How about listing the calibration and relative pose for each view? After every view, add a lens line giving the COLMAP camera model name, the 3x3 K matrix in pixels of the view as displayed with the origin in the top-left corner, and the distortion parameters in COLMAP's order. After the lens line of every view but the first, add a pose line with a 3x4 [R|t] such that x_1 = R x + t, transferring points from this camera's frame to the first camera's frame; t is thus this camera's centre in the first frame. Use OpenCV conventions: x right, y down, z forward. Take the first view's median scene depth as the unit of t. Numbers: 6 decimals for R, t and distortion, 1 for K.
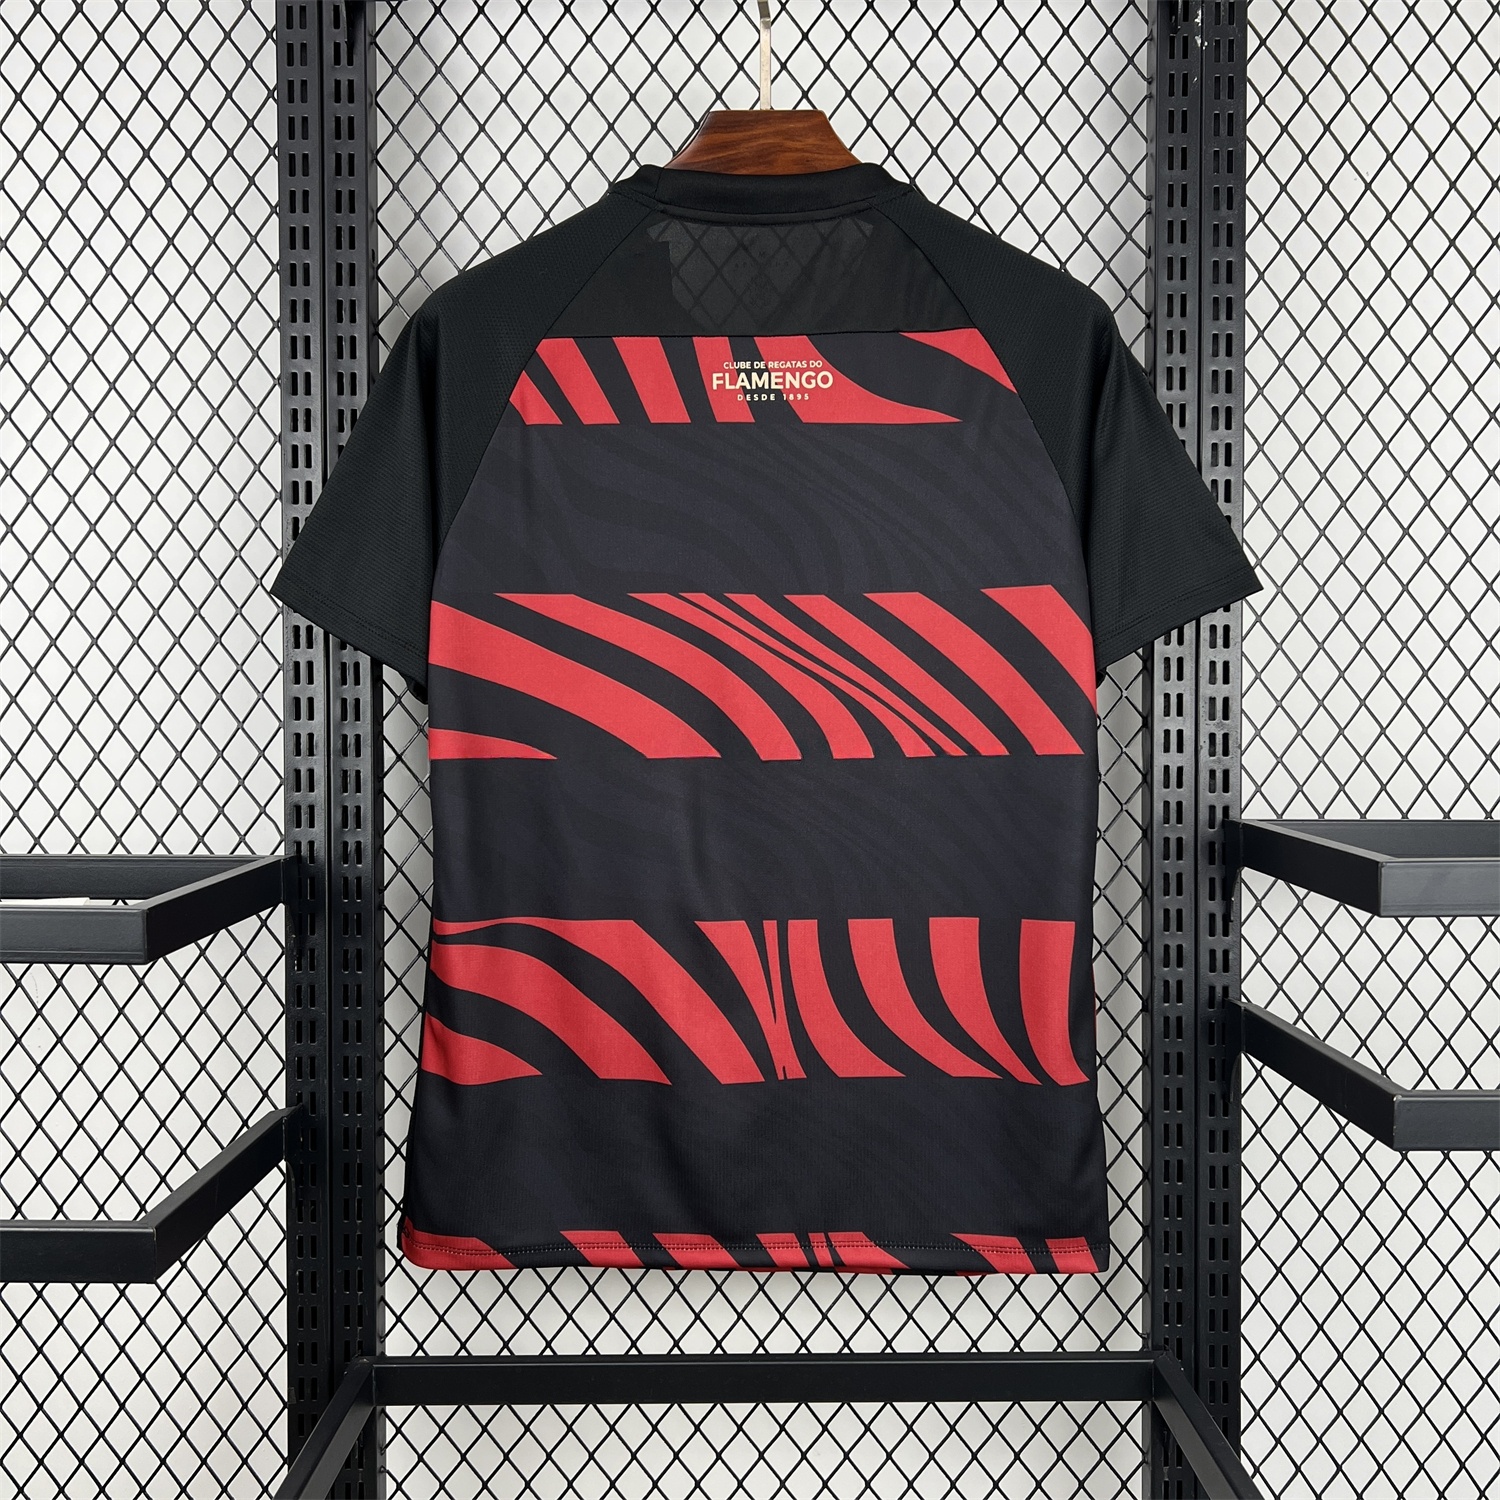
lens RADIAL K [[1461.2, 0, 750.0], [0, 1461.2, 750.0], [0, 0, 1]] dist [0.109527, -0.234587]
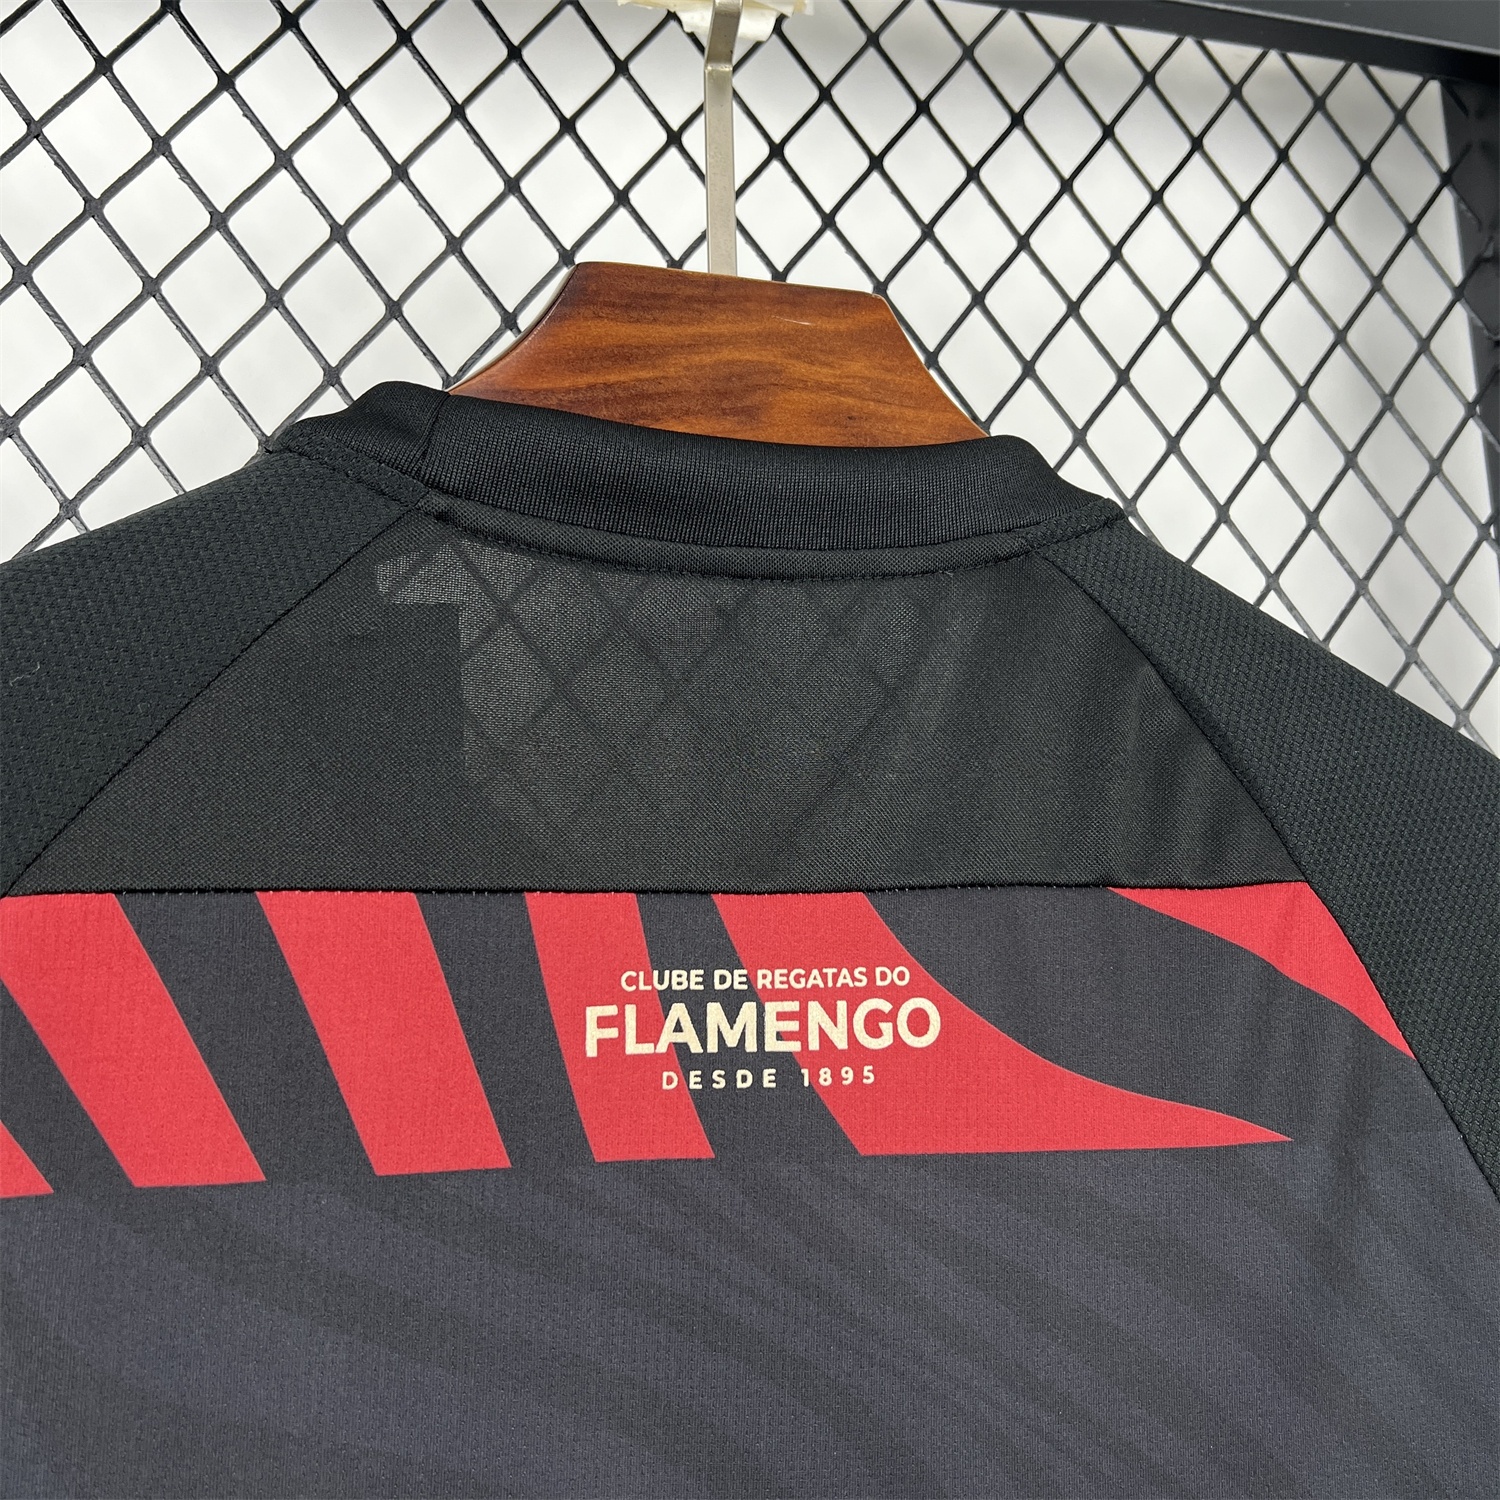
lens RADIAL K [[1461.2, 0, 750.0], [0, 1461.2, 750.0], [0, 0, 1]] dist [0.109527, -0.234587]
pose [[0.966000, 0.036032, 0.256019, -0.074009], [0.019712, 0.977095, -0.211891, -0.242567], [-0.257790, 0.209733, 0.943163, 0.682296]]
